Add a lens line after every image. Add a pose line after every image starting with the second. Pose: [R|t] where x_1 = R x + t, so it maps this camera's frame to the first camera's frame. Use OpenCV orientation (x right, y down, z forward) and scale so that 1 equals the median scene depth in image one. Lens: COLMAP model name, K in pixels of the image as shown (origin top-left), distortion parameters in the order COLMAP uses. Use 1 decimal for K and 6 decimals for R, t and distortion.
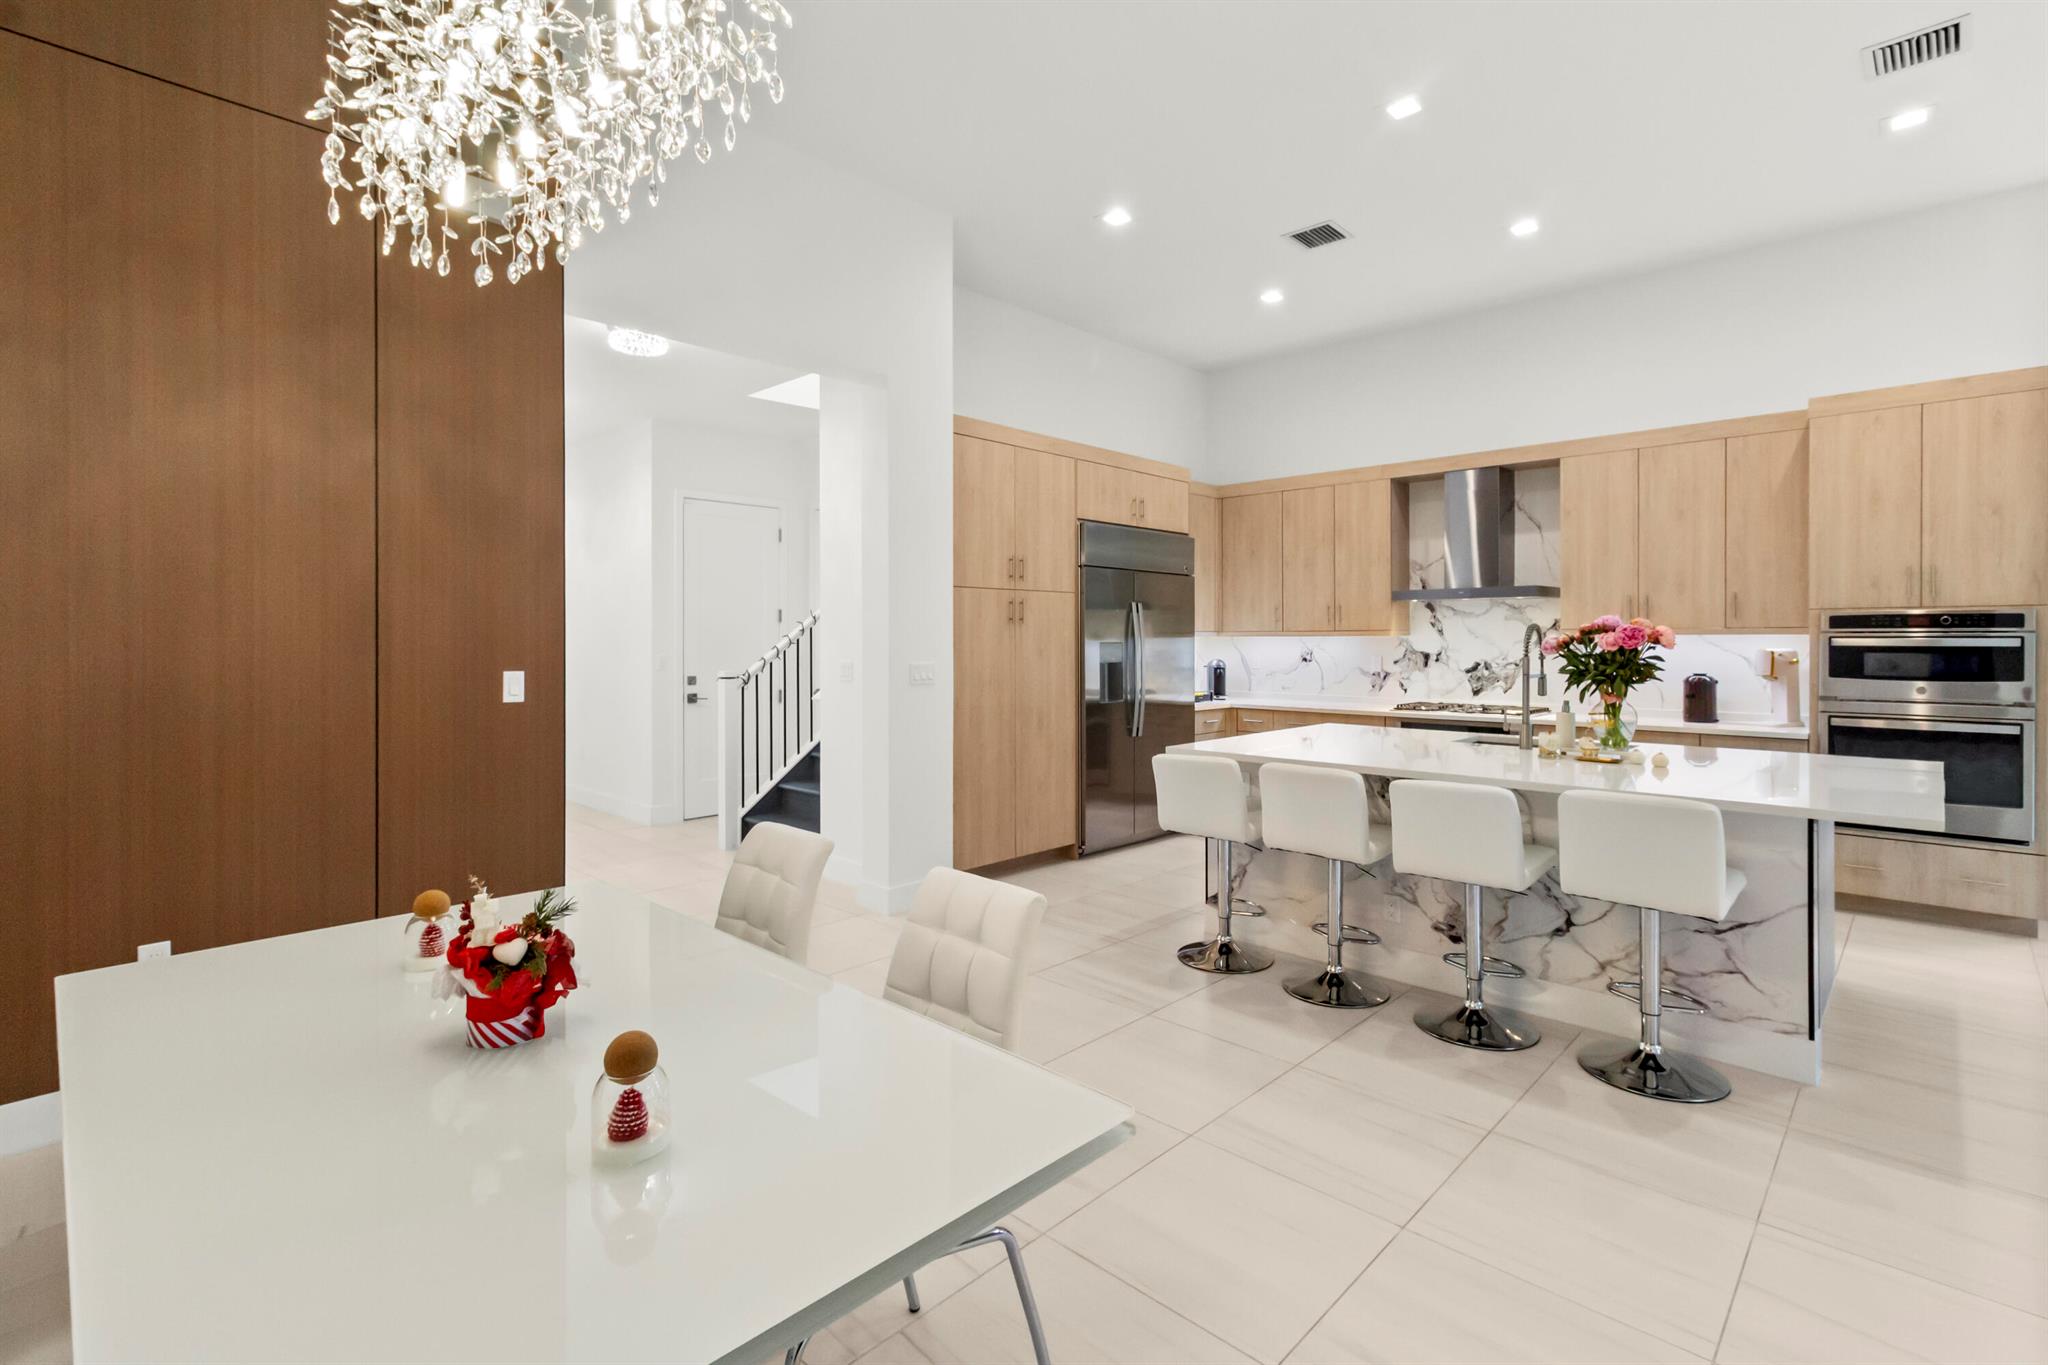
lens RADIAL K [[955.8, 0, 1034.9], [0, 955.8, 645.2], [0, 0, 1]] dist [0.002076, 0.000461]
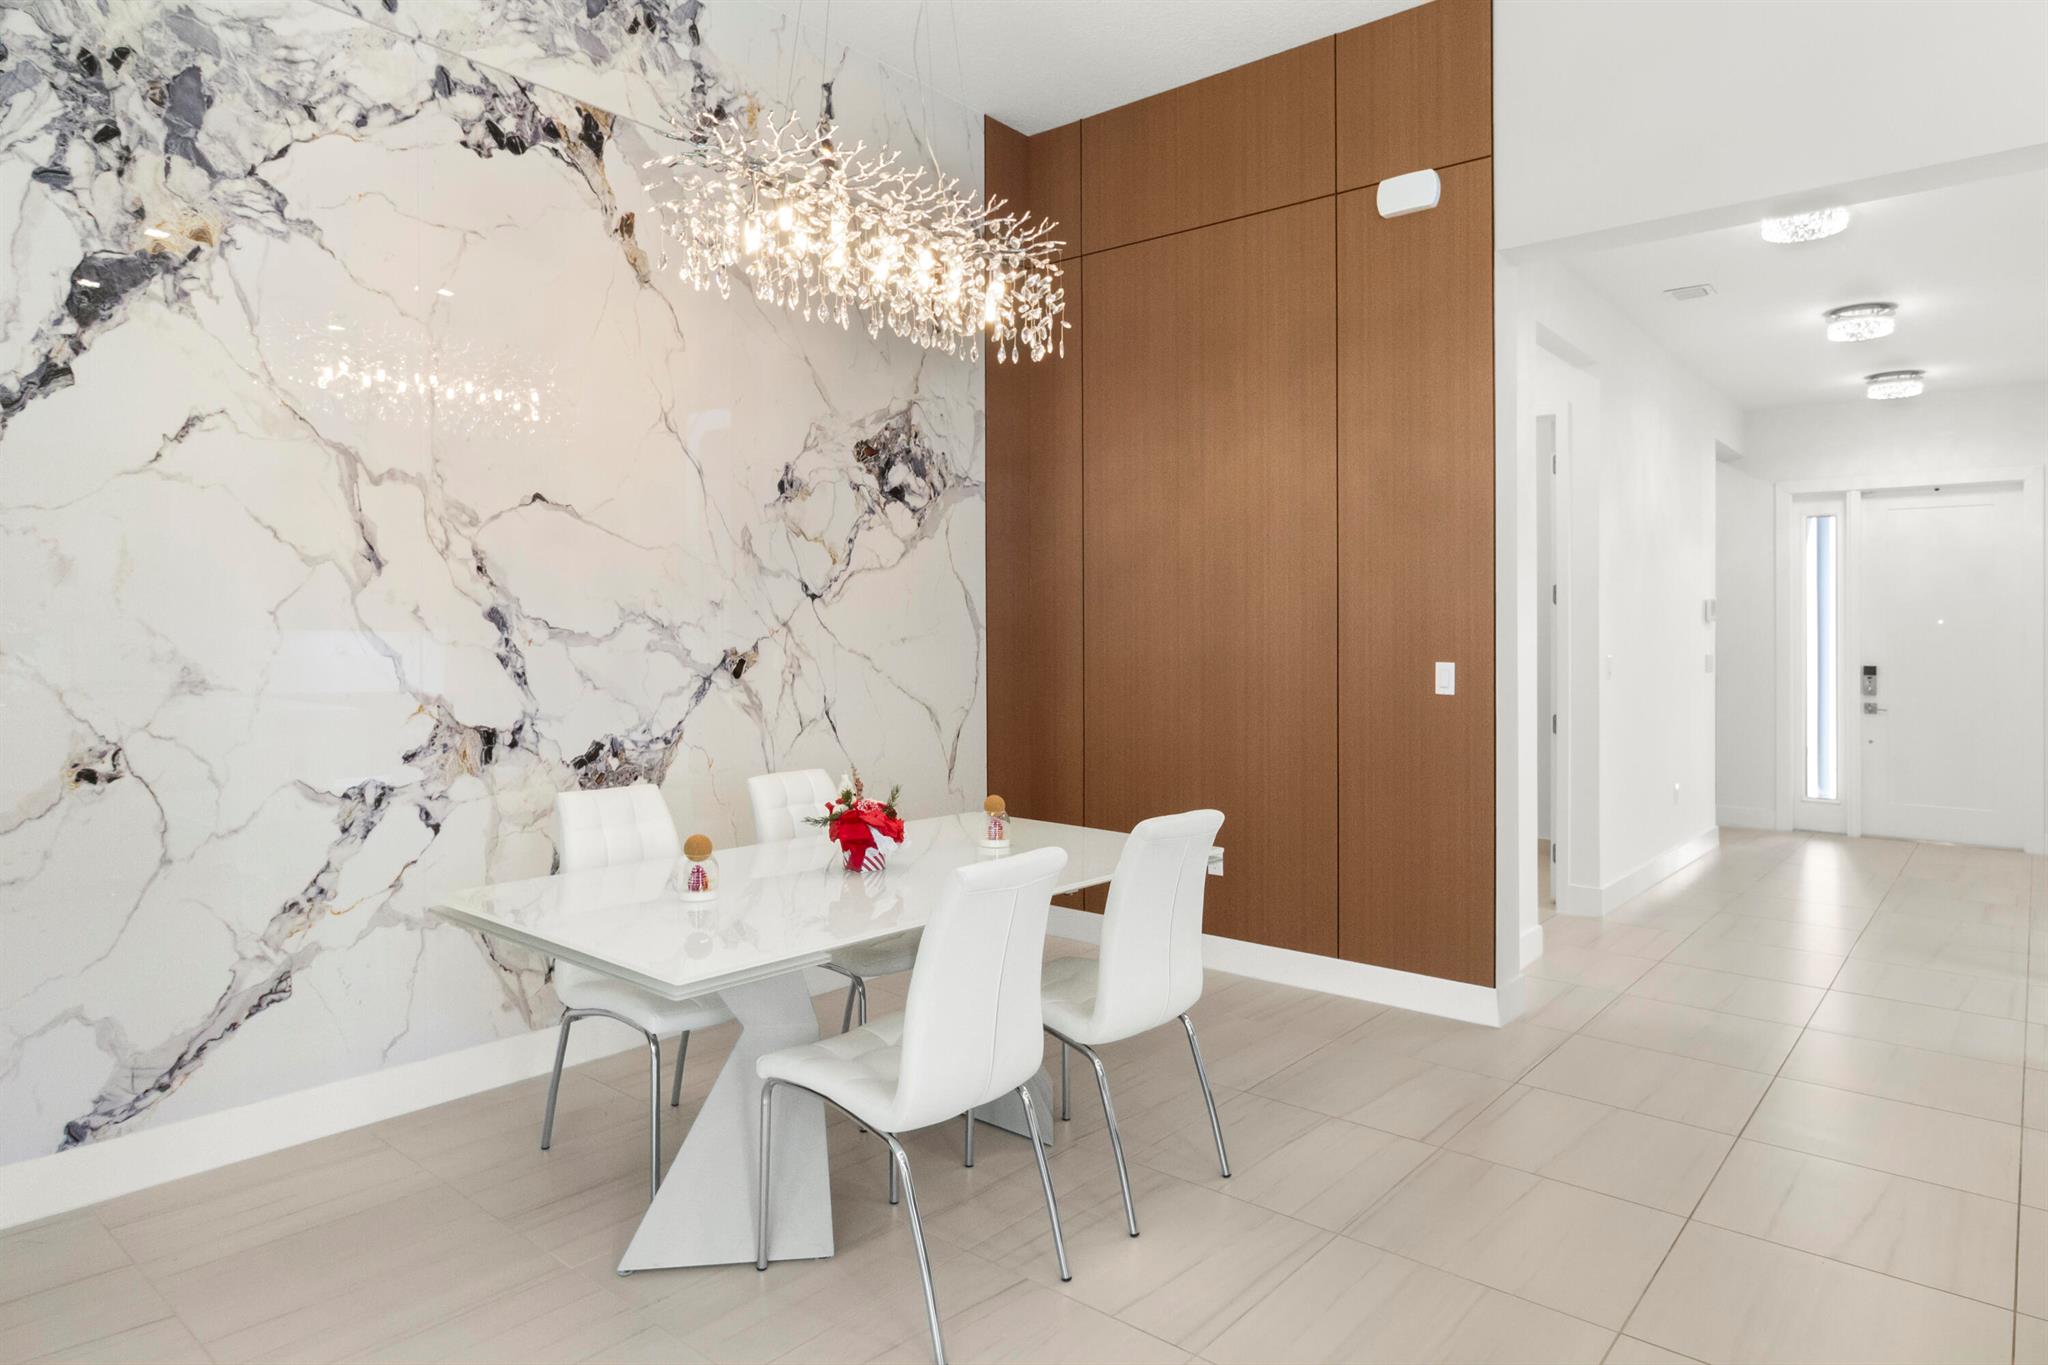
lens RADIAL K [[1189.1, 0, 1026.5], [0, 1189.1, 667.9], [0, 0, 1]] dist [-0.000908, 0.000011]
pose [[-0.059789, -0.010372, 0.998157, -0.133946], [0.015339, 0.999818, 0.011308, -0.023346], [-0.998093, 0.015987, -0.059619, 0.908191]]
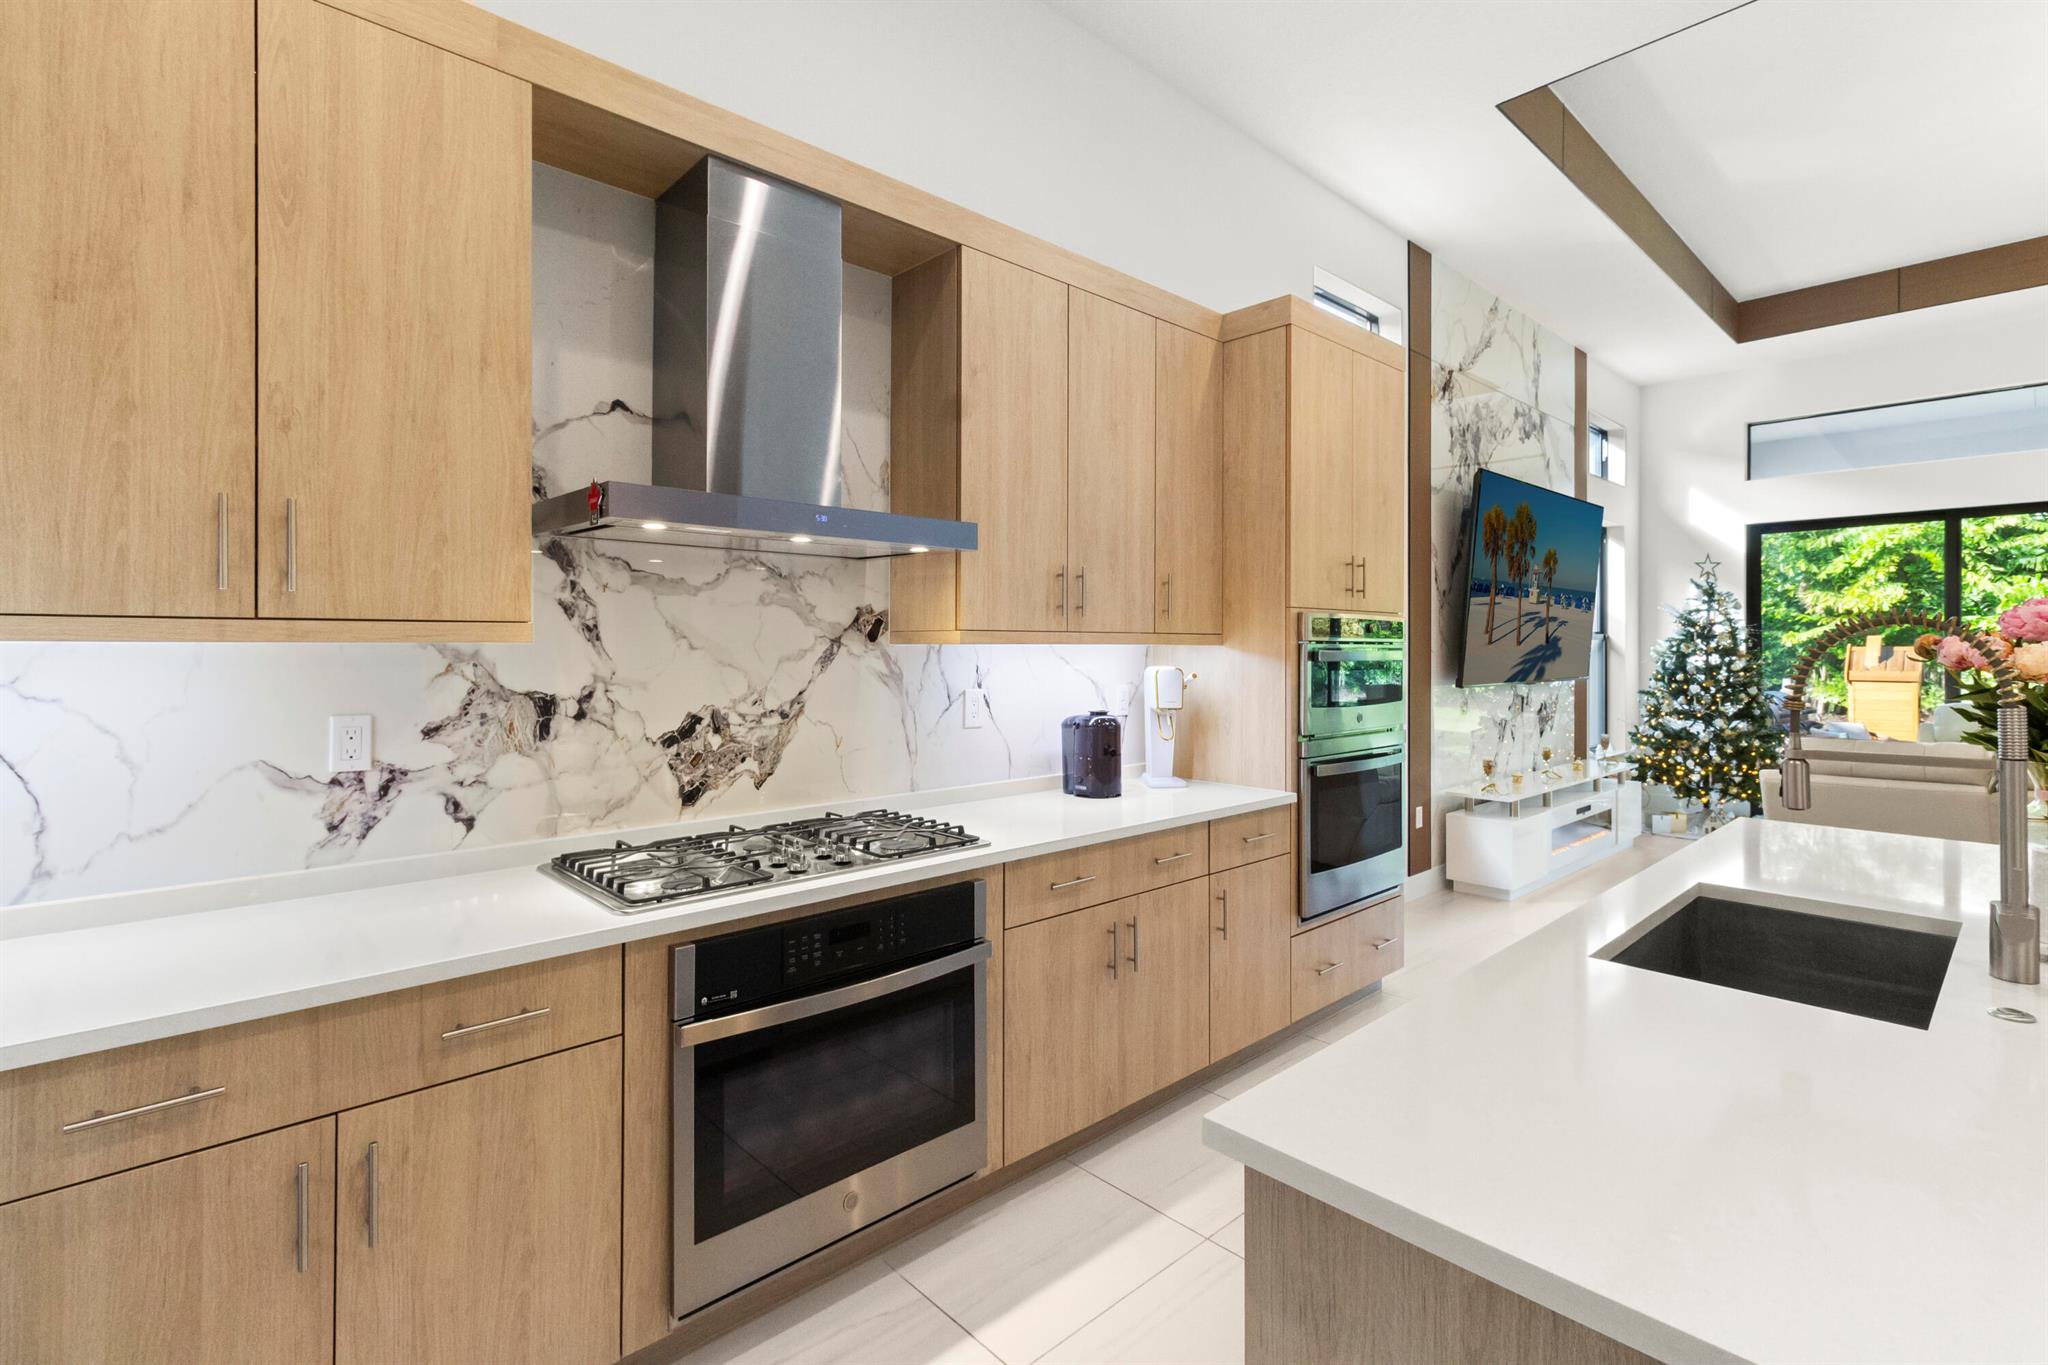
lens RADIAL K [[946.4, 0, 1045.6], [0, 946.4, 653.9], [0, 0, 1]] dist [0.002964, -0.000139]
pose [[0.051199, -0.004237, 0.998680, 0.111713], [0.006556, 0.999971, 0.003906, -0.007007], [-0.998667, 0.006347, 0.051225, 0.927058]]
